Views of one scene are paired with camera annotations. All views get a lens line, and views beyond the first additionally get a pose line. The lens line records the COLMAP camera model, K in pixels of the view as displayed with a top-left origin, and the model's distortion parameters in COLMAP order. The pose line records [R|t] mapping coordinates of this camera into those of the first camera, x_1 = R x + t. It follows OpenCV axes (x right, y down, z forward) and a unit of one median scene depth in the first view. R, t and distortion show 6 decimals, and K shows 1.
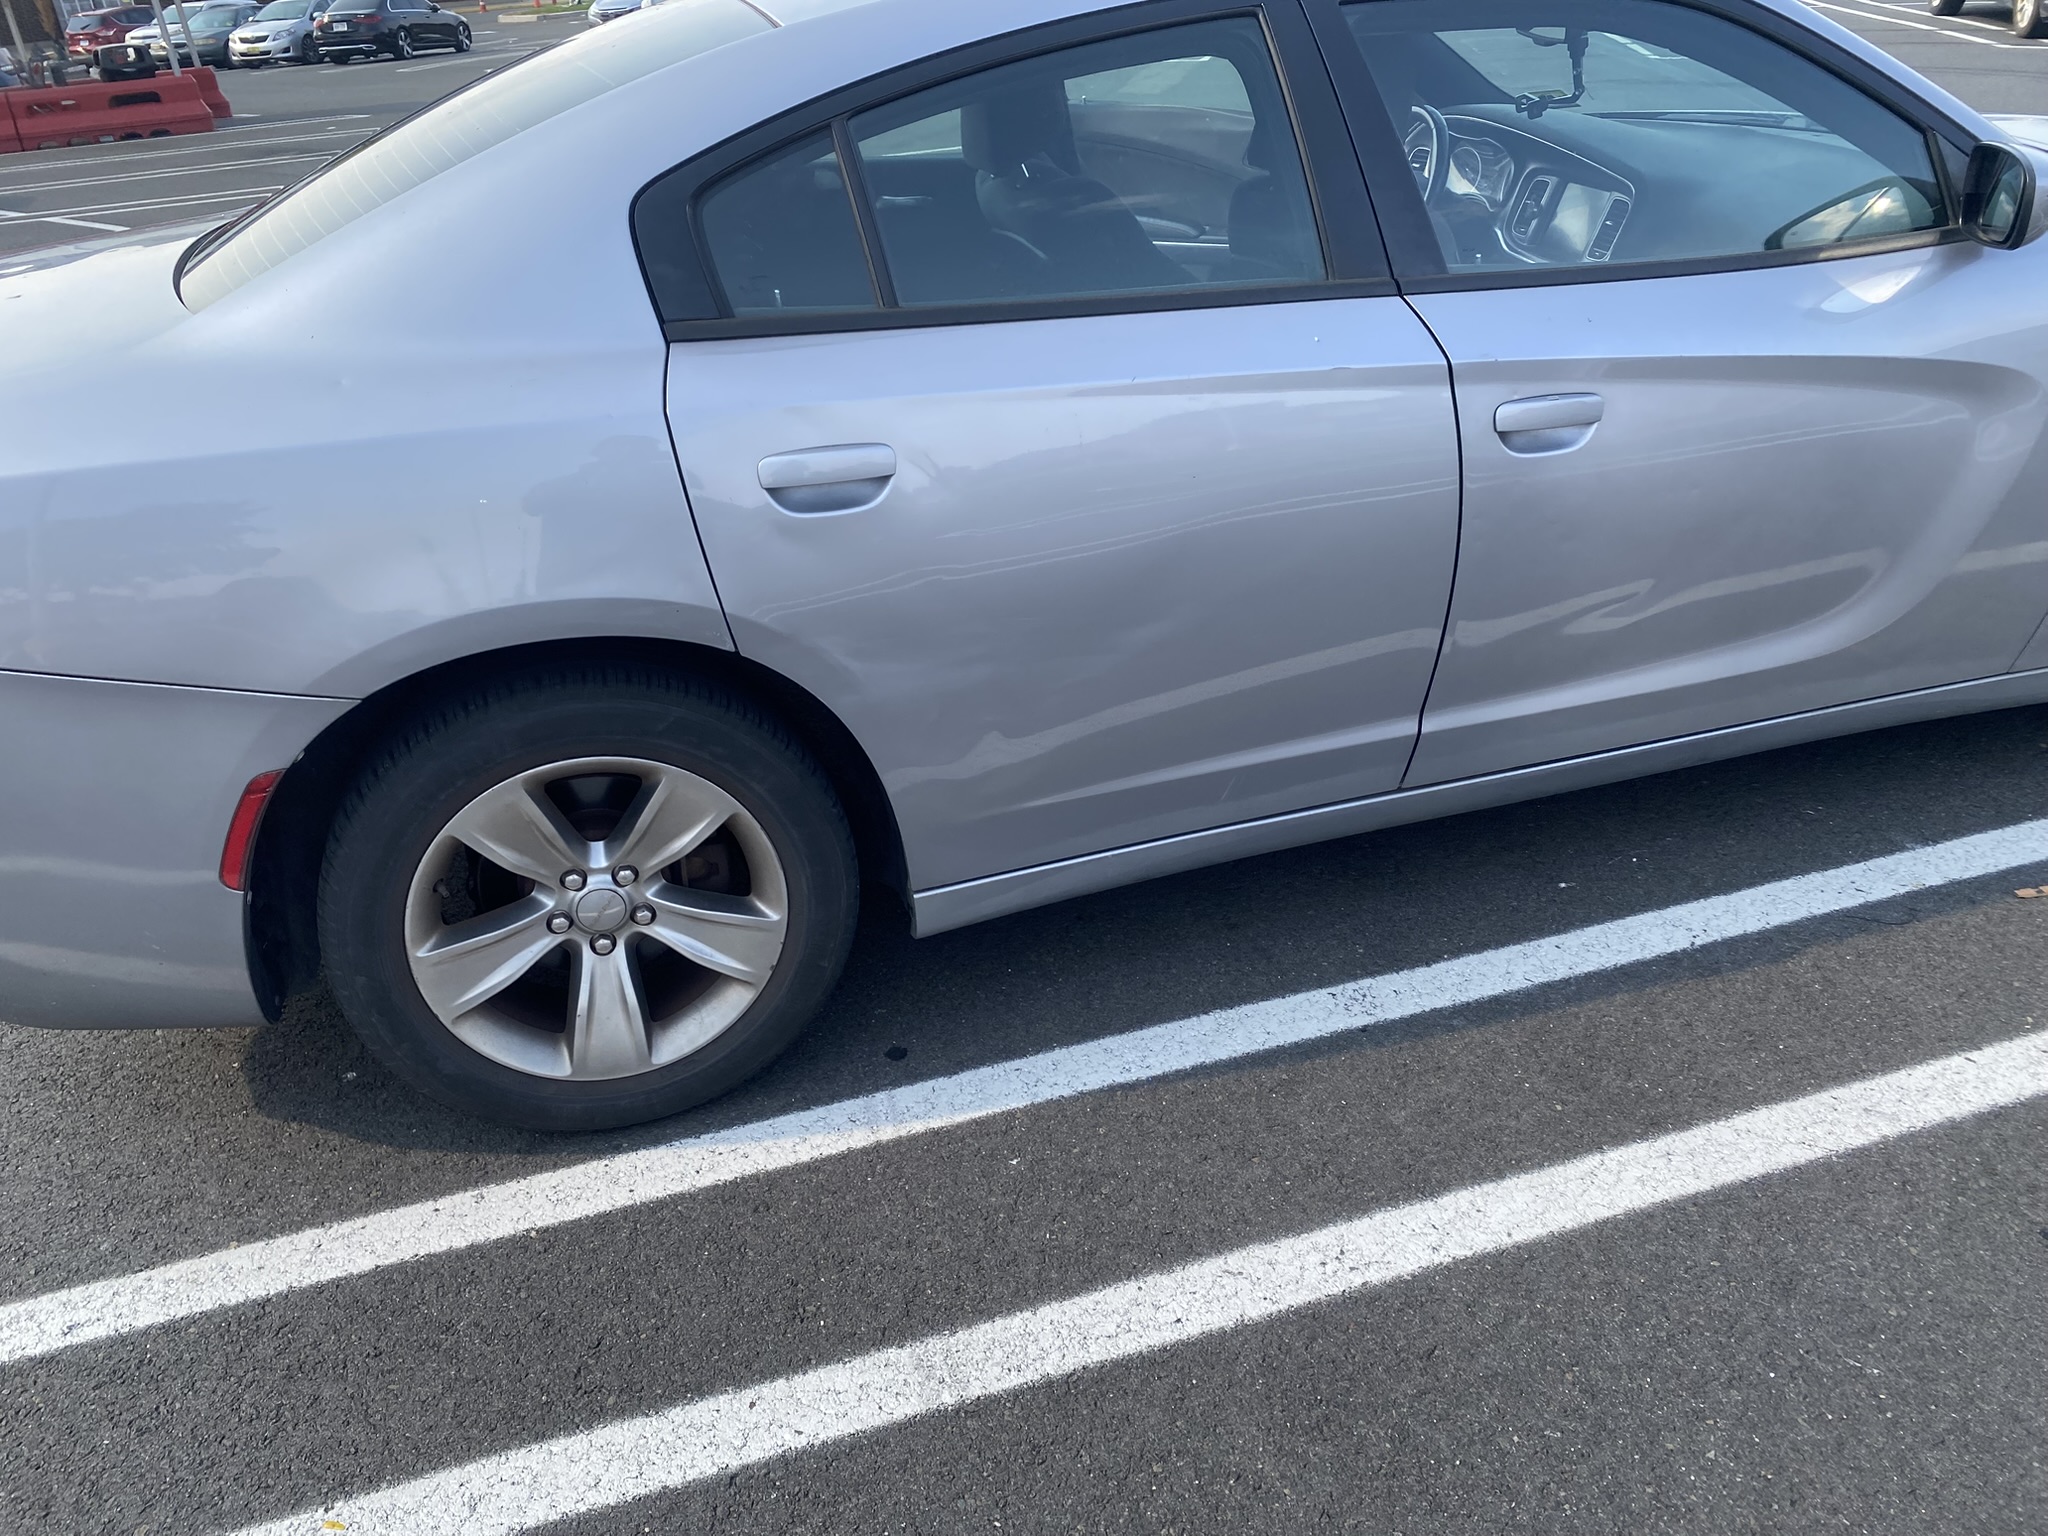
lens RADIAL K [[1551.4, 0, 1022.8], [0, 1551.4, 776.9], [0, 0, 1]] dist [0.009426, 0.003557]
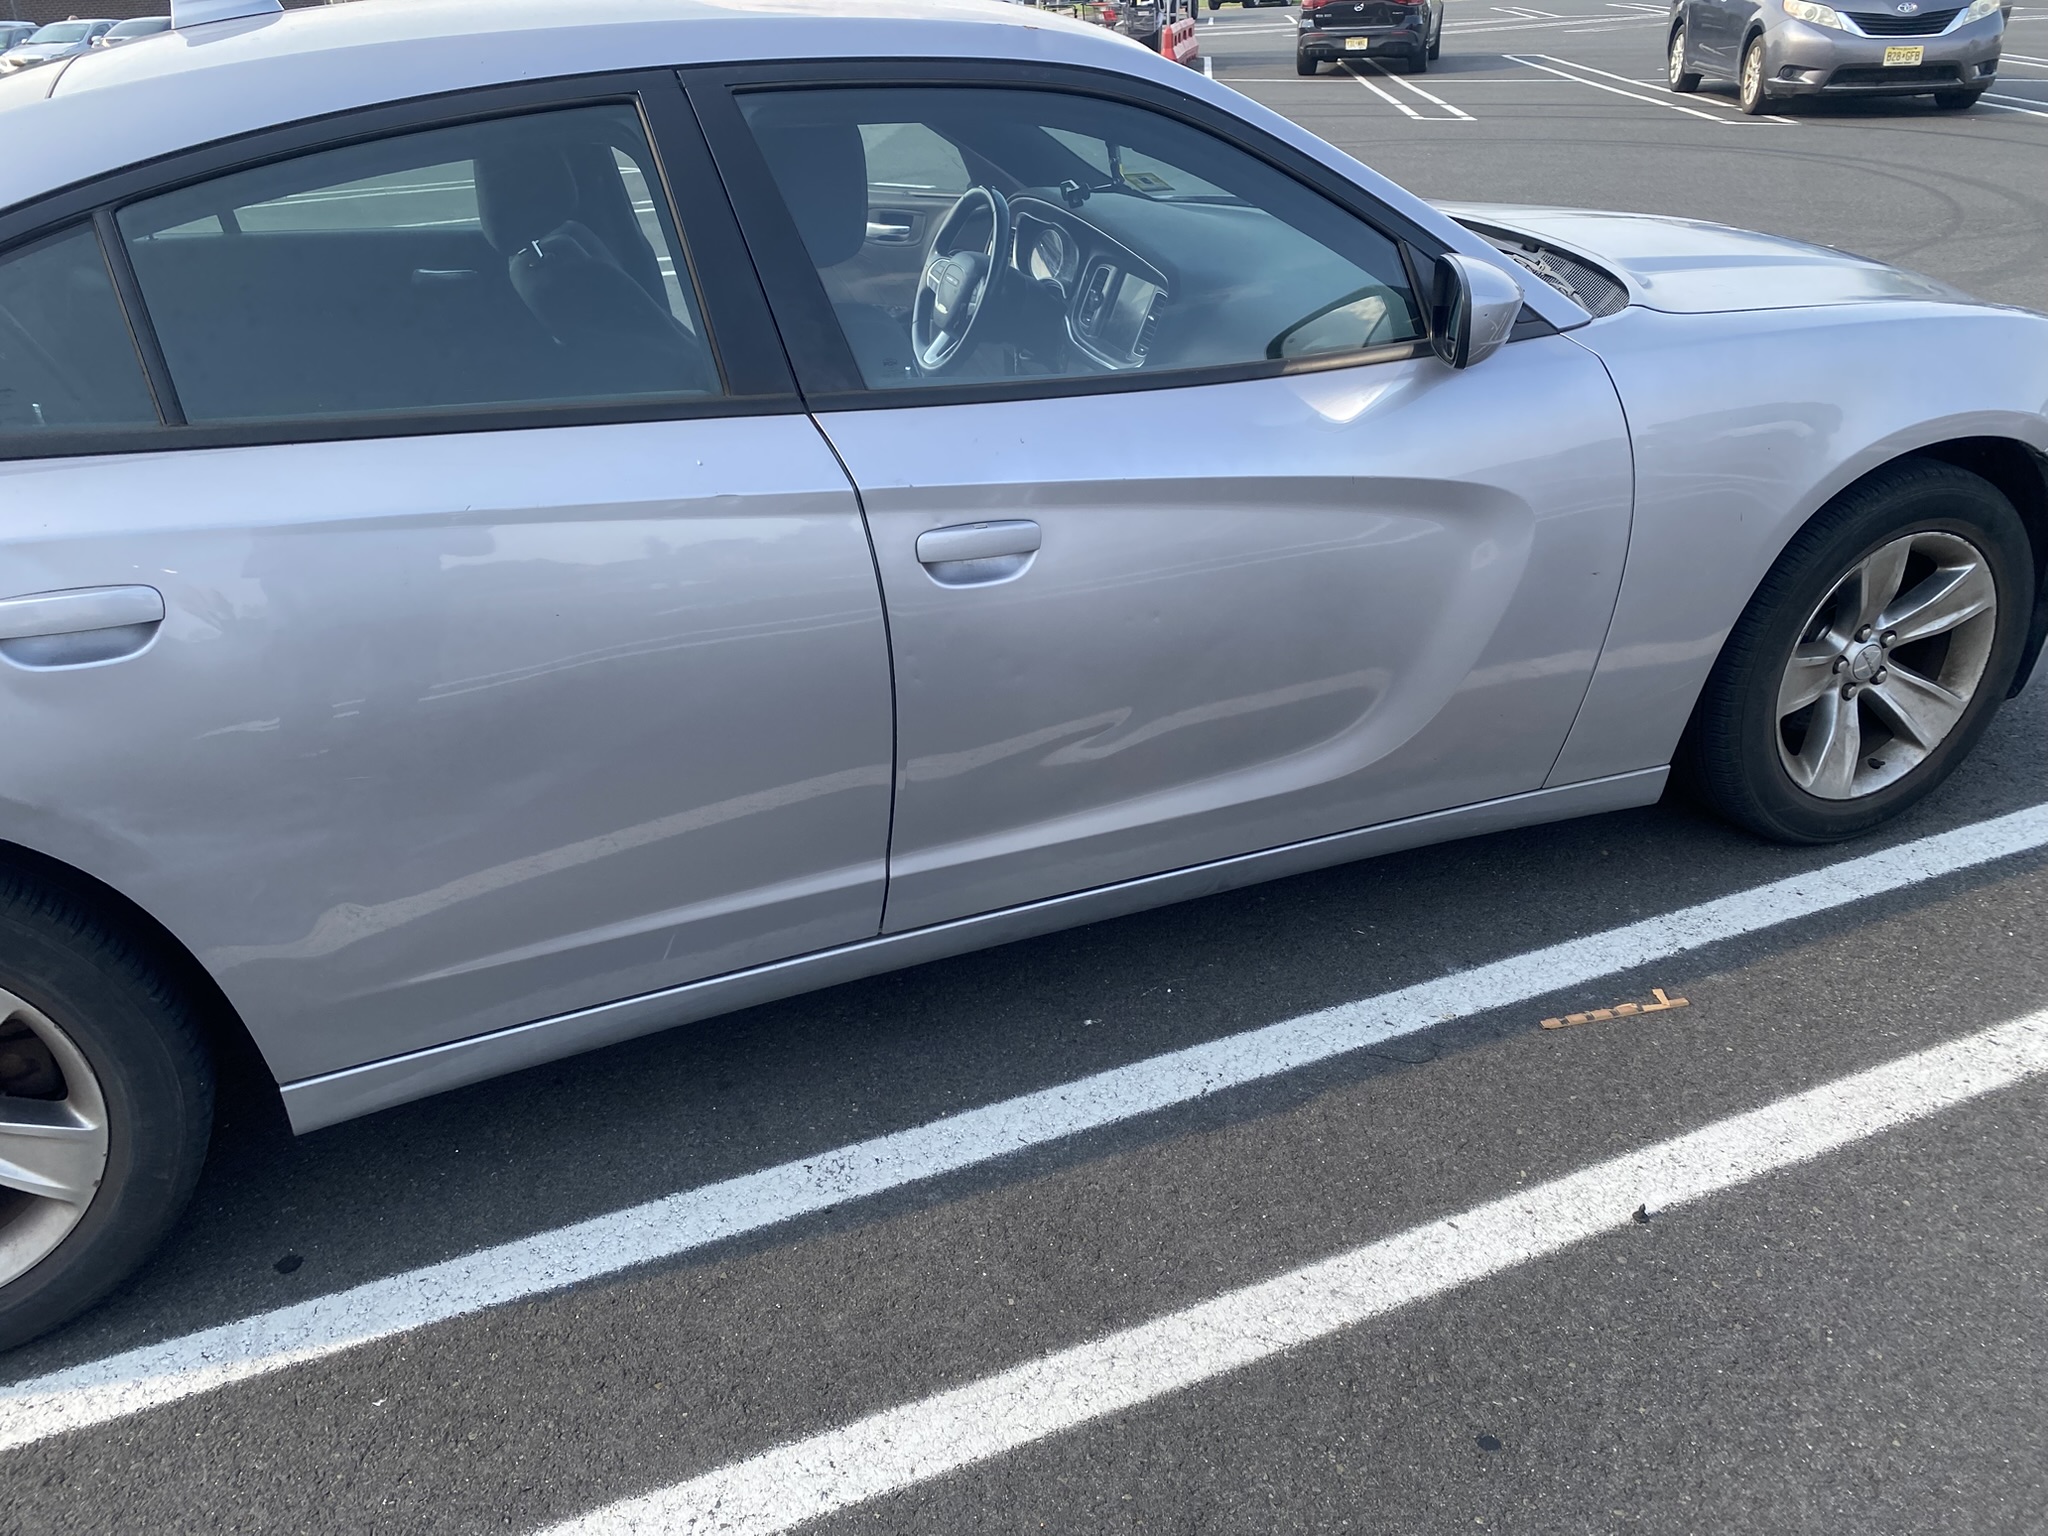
lens RADIAL K [[1541.0, 0, 1024.0], [0, 1541.0, 768.0], [0, 0, 1]] dist [0.068059, -0.094148]
pose [[0.994941, -0.016715, 0.099063, 0.272113], [0.019615, 0.999405, -0.028375, -0.073356], [-0.098529, 0.030175, 0.994677, 0.091578]]
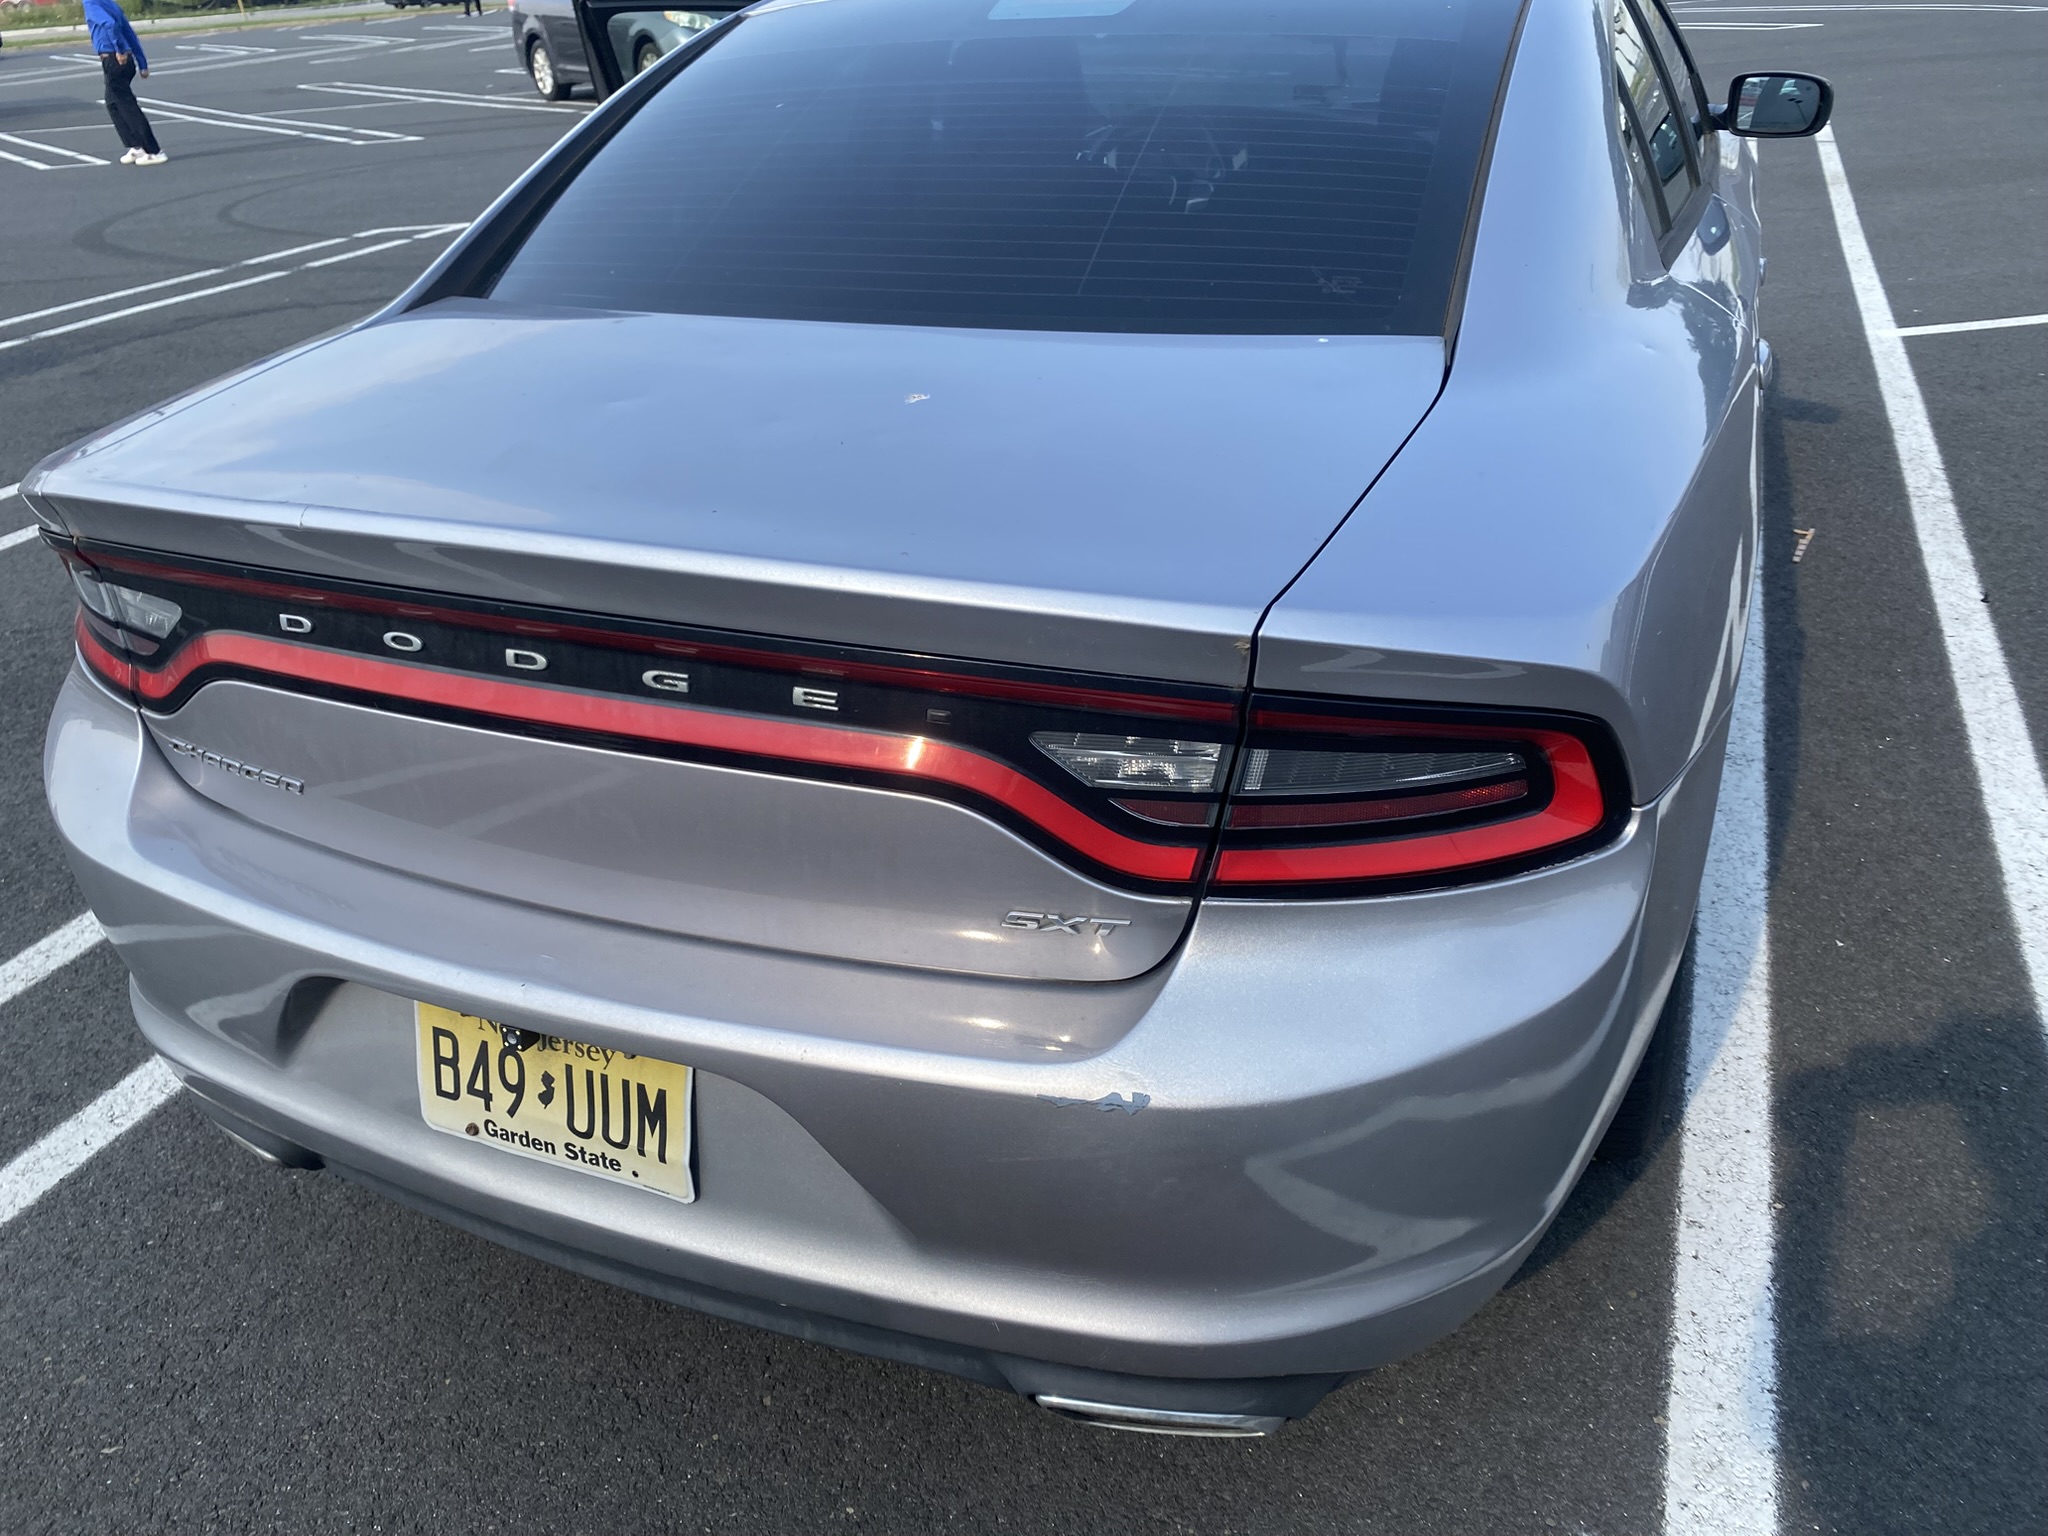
lens RADIAL K [[1549.6, 0, 996.3], [0, 1549.6, 737.2], [0, 0, 1]] dist [0.003273, 0.004401]
pose [[0.639545, -0.326676, 0.695892, -1.152691], [0.380118, 0.921197, 0.083103, -0.224351], [-0.668201, 0.211373, 0.713322, 0.567922]]
